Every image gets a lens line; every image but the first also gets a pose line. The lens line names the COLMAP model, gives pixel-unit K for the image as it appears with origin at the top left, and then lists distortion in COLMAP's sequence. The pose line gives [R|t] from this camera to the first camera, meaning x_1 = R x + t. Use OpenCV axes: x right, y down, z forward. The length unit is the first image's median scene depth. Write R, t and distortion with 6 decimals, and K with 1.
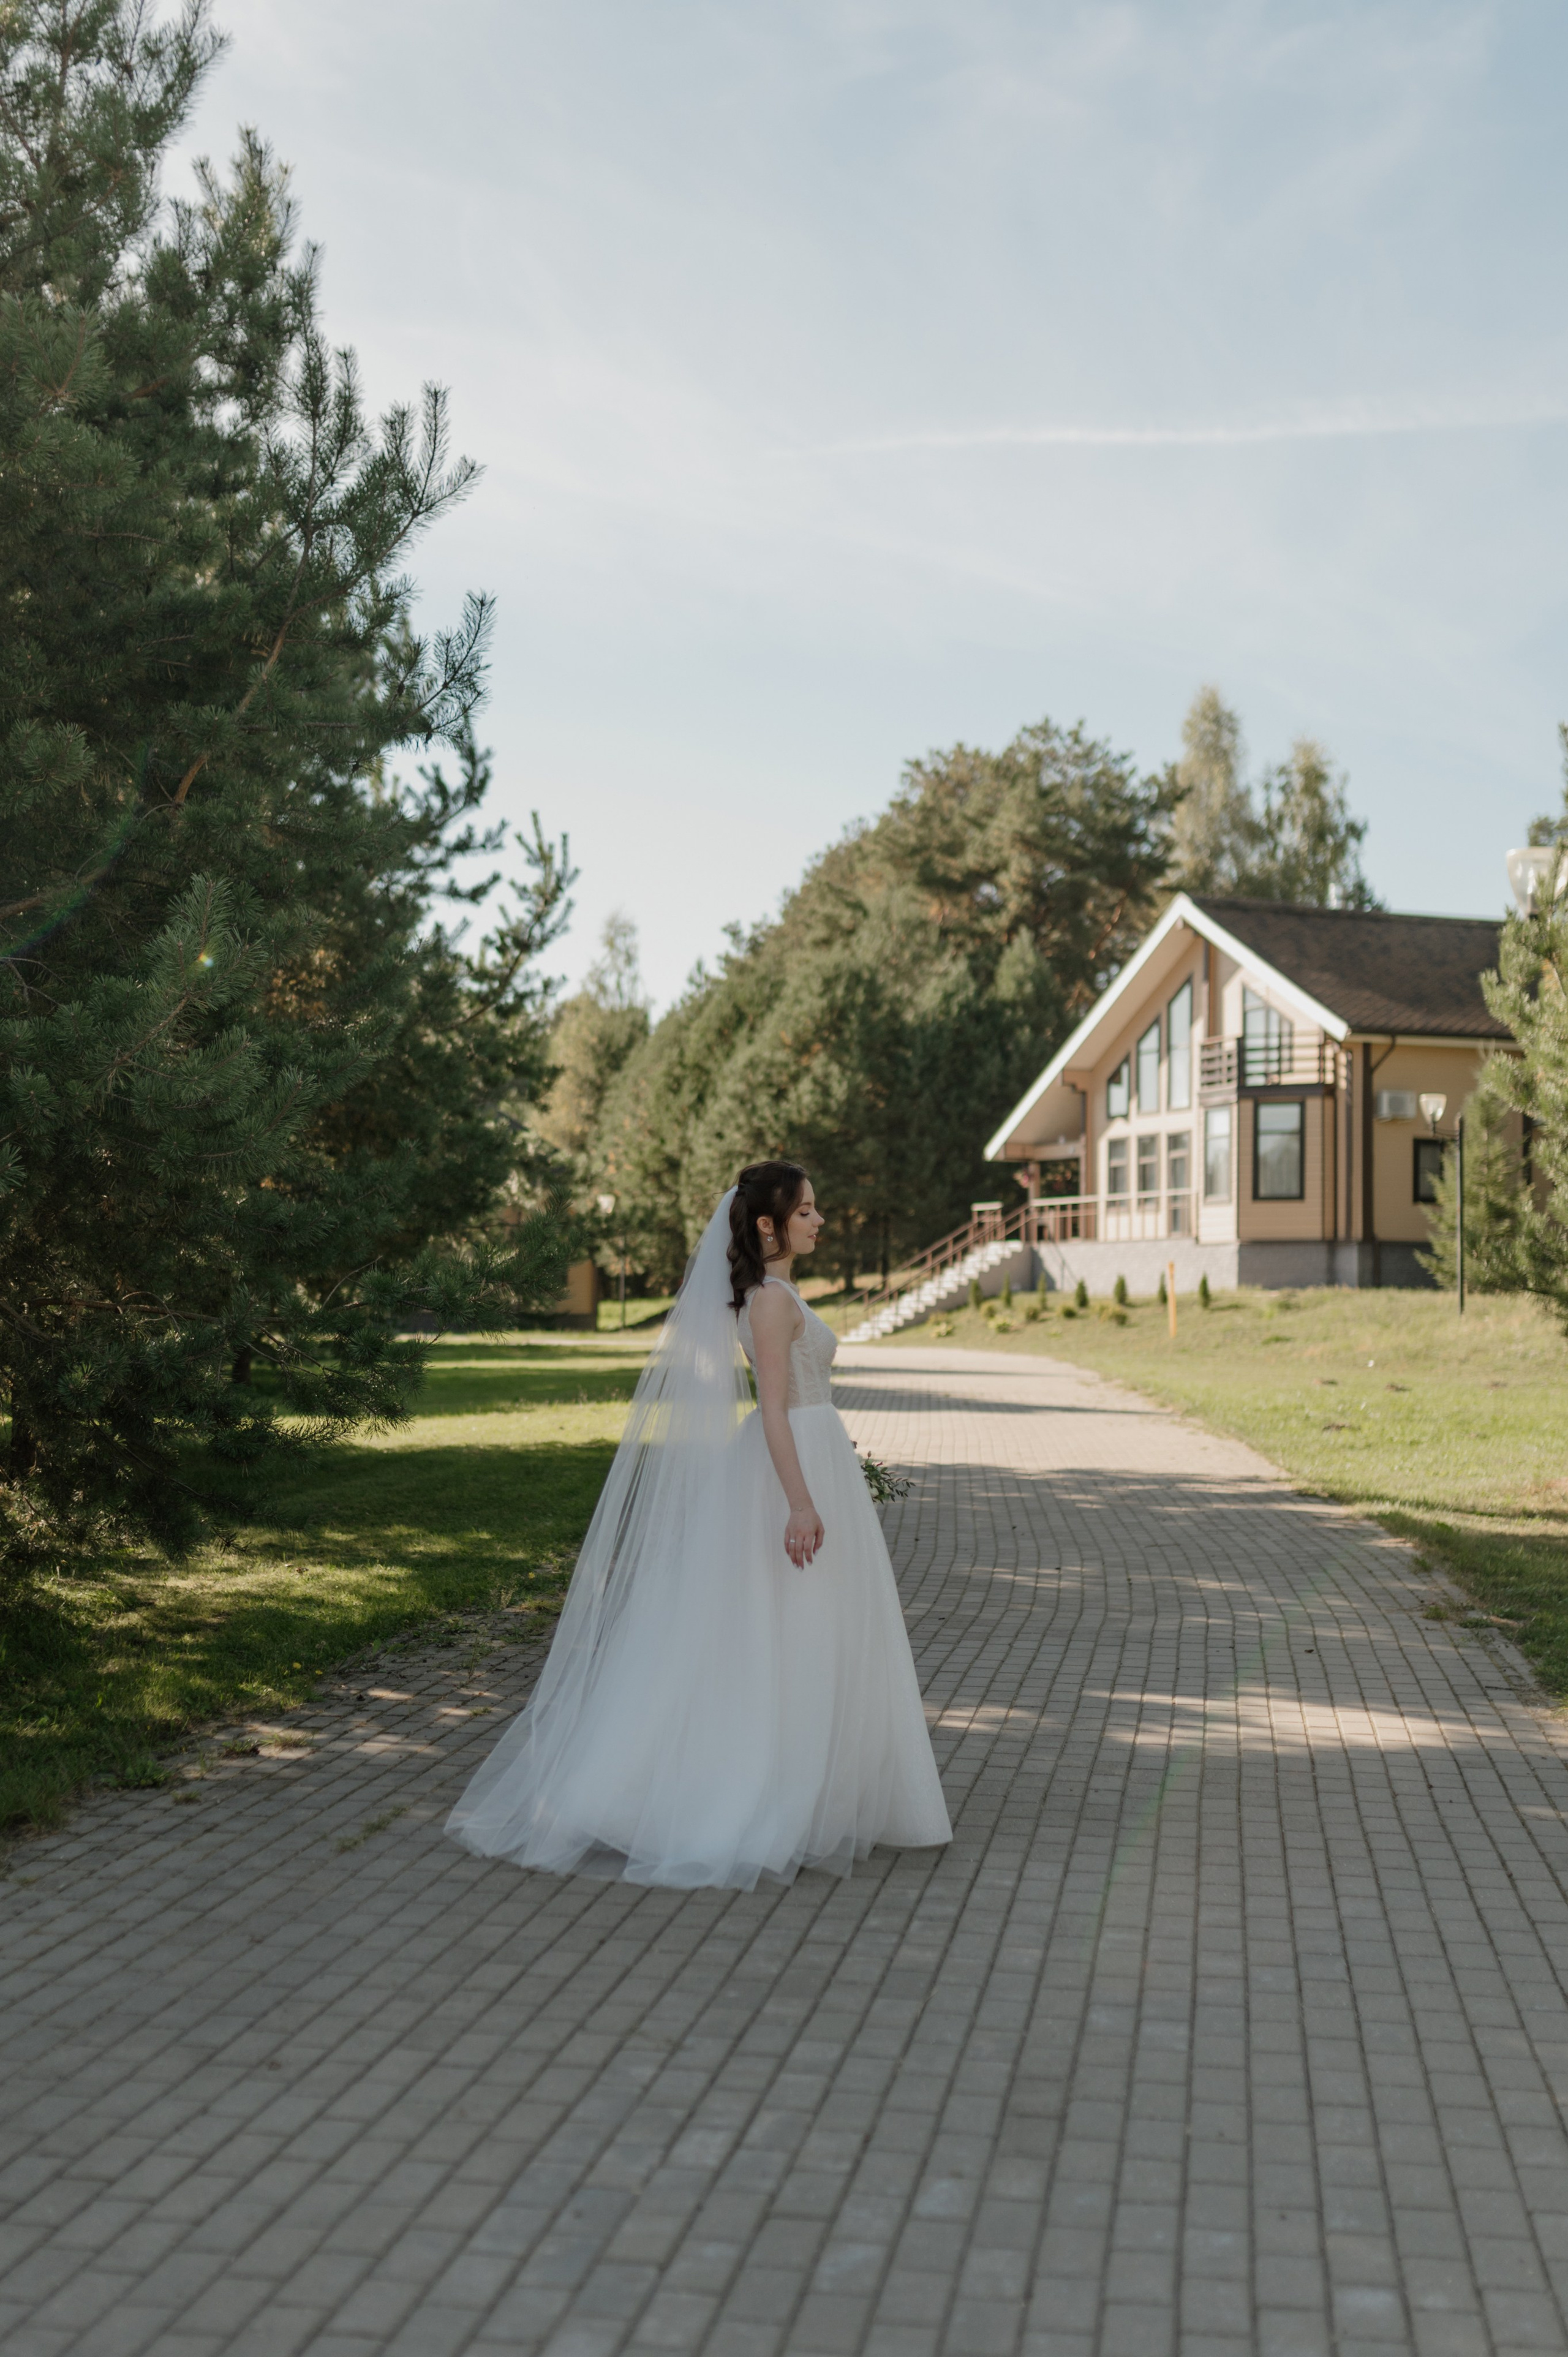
lens RADIAL K [[3200.0, 0, 784.0], [0, 3200.0, 1178.5], [0, 0, 1]] dist [-0.014561, -0.056216]
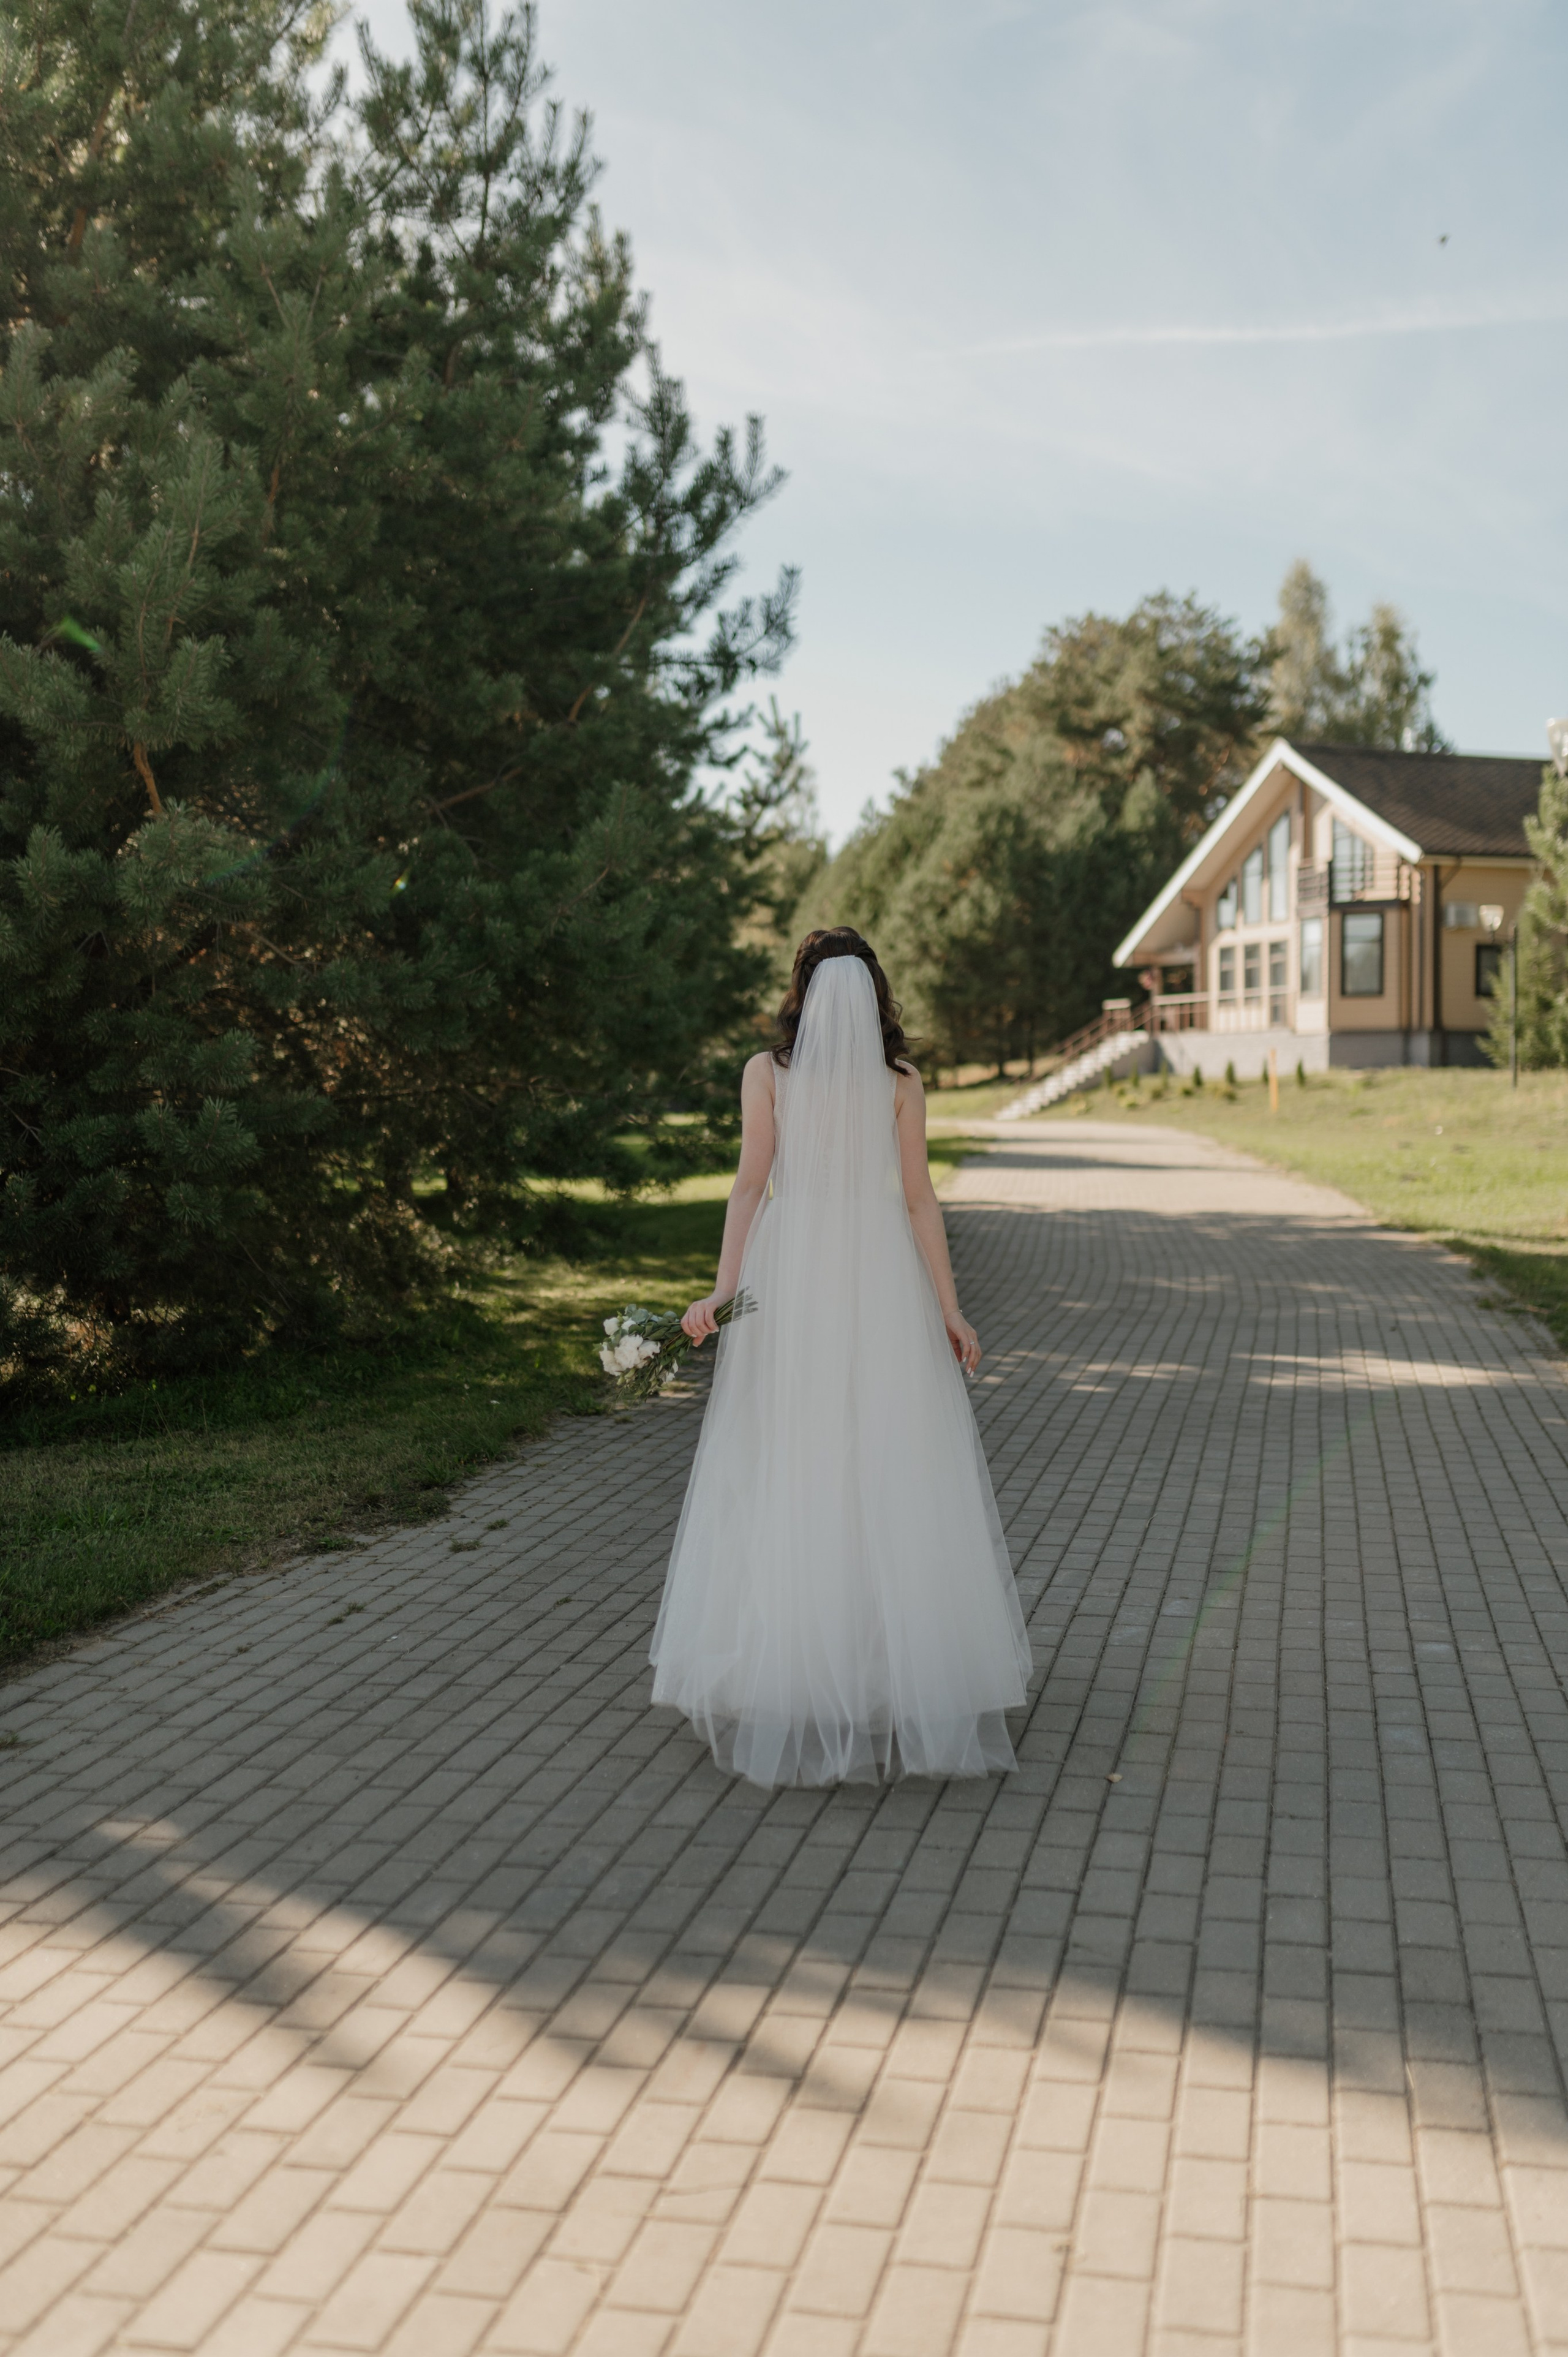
lens RADIAL K [[3200.0, 0, 784.0], [0, 3200.0, 1178.5], [0, 0, 1]] dist [-0.014561, -0.056216]
pose [[0.999713, -0.010348, -0.021590, -0.036729], [0.011697, 0.997924, 0.063329, -0.003533], [0.020889, -0.063563, 0.997759, -0.204019]]
